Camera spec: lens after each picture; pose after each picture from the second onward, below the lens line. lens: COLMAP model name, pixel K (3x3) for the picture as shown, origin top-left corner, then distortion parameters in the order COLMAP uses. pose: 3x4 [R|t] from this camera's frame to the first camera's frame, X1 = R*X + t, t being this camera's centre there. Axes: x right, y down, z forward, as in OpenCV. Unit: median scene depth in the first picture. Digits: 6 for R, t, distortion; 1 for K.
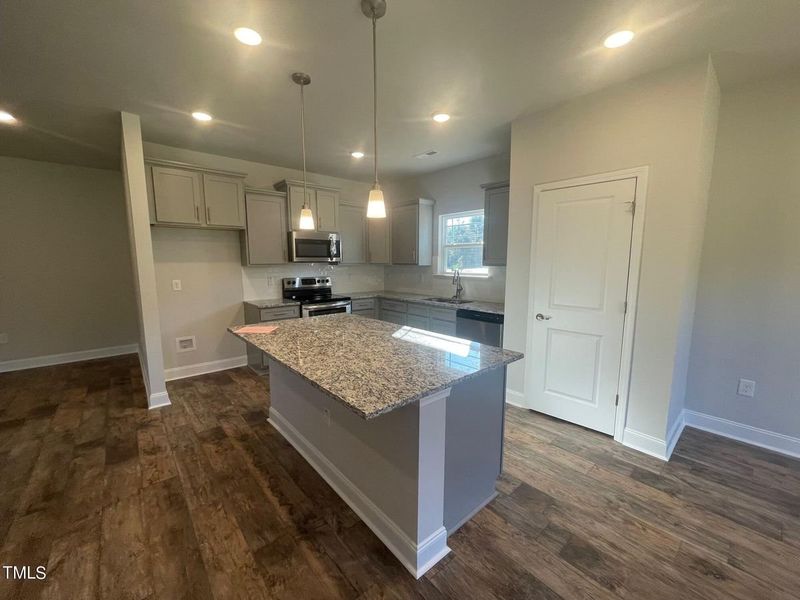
lens RADIAL K [[321.8, 0, 398.0], [0, 321.8, 301.3], [0, 0, 1]] dist [-0.001356, -0.000724]
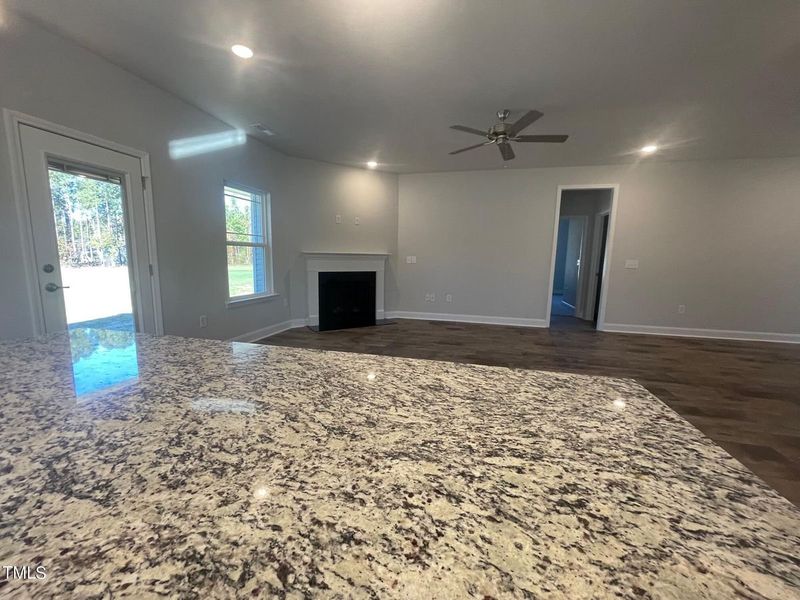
lens RADIAL K [[321.8, 0, 398.0], [0, 321.8, 301.3], [0, 0, 1]] dist [-0.001356, -0.000724]
pose [[-0.819784, 0.069226, -0.568473, -0.179070], [-0.087780, 0.965747, 0.244189, -0.057588], [0.565905, 0.250083, -0.785627, 1.195047]]
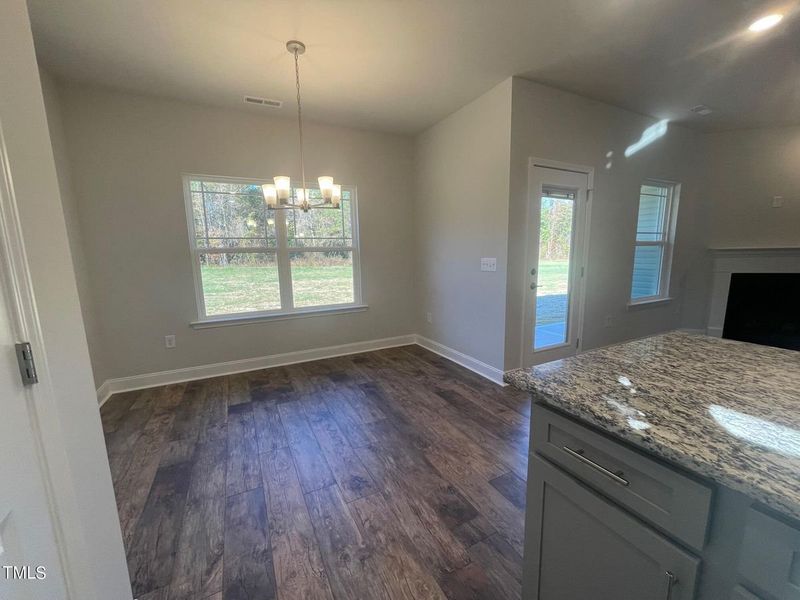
lens RADIAL K [[321.8, 0, 398.0], [0, 321.8, 301.3], [0, 0, 1]] dist [-0.001356, -0.000724]
pose [[-0.970264, -0.013094, 0.241696, 0.334704], [0.054796, 0.960730, 0.272019, -0.090274], [-0.235767, 0.277174, -0.931444, 1.180184]]
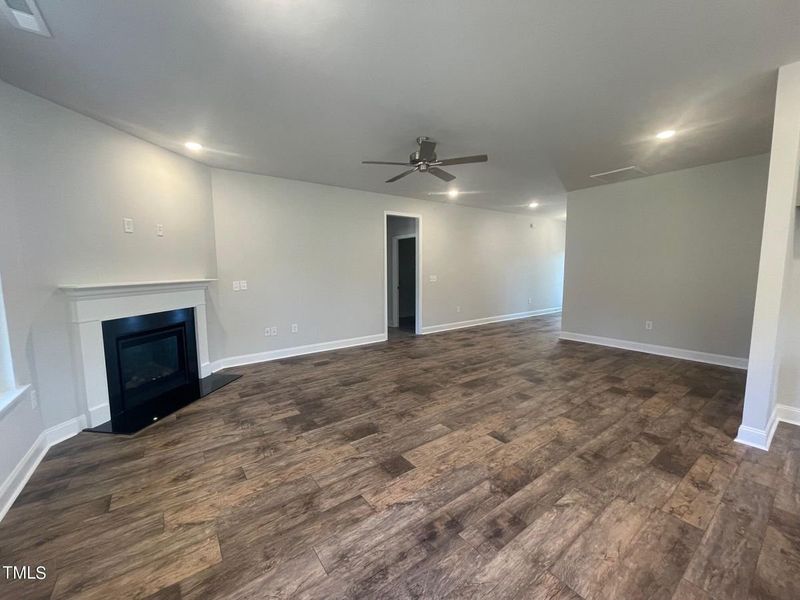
lens RADIAL K [[321.8, 0, 398.0], [0, 321.8, 301.3], [0, 0, 1]] dist [-0.001356, -0.000724]
pose [[-0.082723, 0.106921, -0.990820, 0.070292], [-0.118247, 0.986151, 0.116290, -0.003136], [0.989532, 0.126782, -0.068934, 0.229107]]
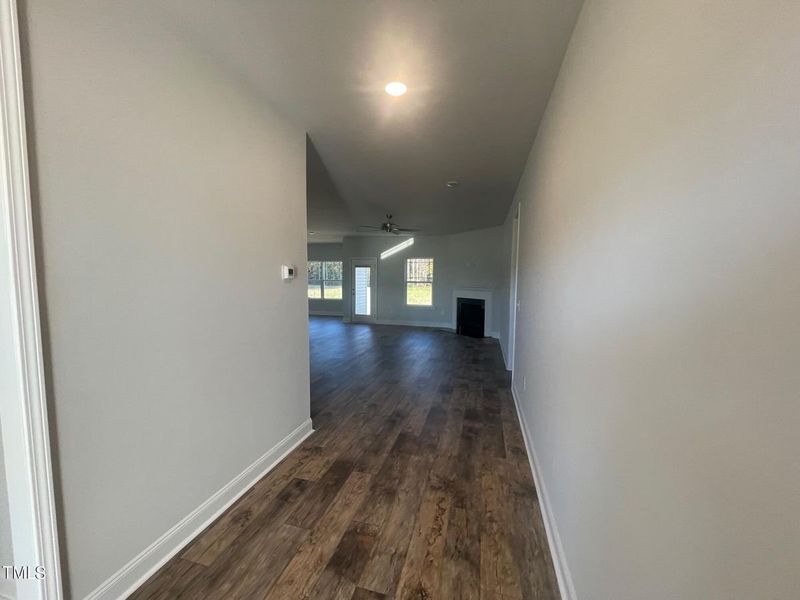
lens RADIAL K [[321.8, 0, 398.0], [0, 321.8, 301.3], [0, 0, 1]] dist [-0.001356, -0.000724]
pose [[-0.551005, -0.056024, 0.832619, -3.799138], [0.104466, 0.985264, 0.135428, -0.197350], [-0.827937, 0.161602, -0.537033, 1.674240]]
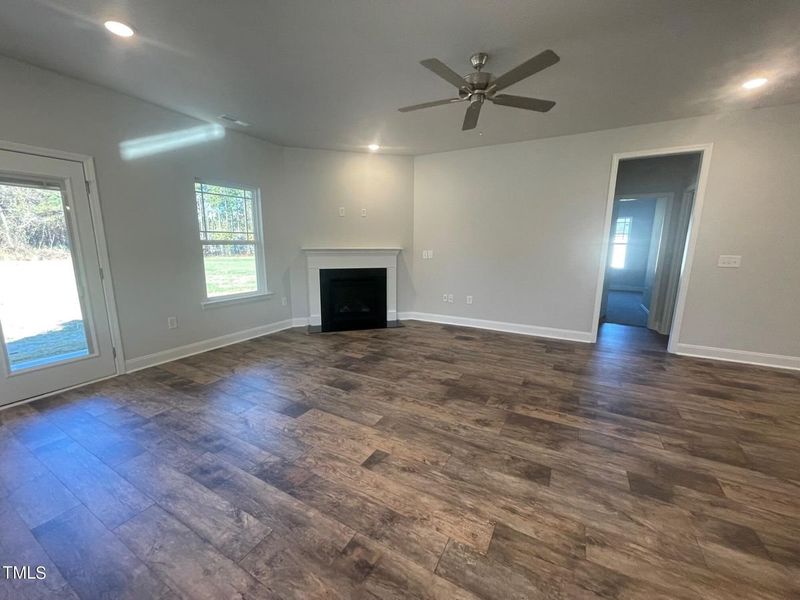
lens RADIAL K [[321.8, 0, 398.0], [0, 321.8, 301.3], [0, 0, 1]] dist [-0.001356, -0.000724]
pose [[-0.941171, 0.060568, -0.332457, -0.784165], [-0.043620, 0.953802, 0.297253, -0.108089], [0.335103, 0.294268, -0.895049, 1.193607]]
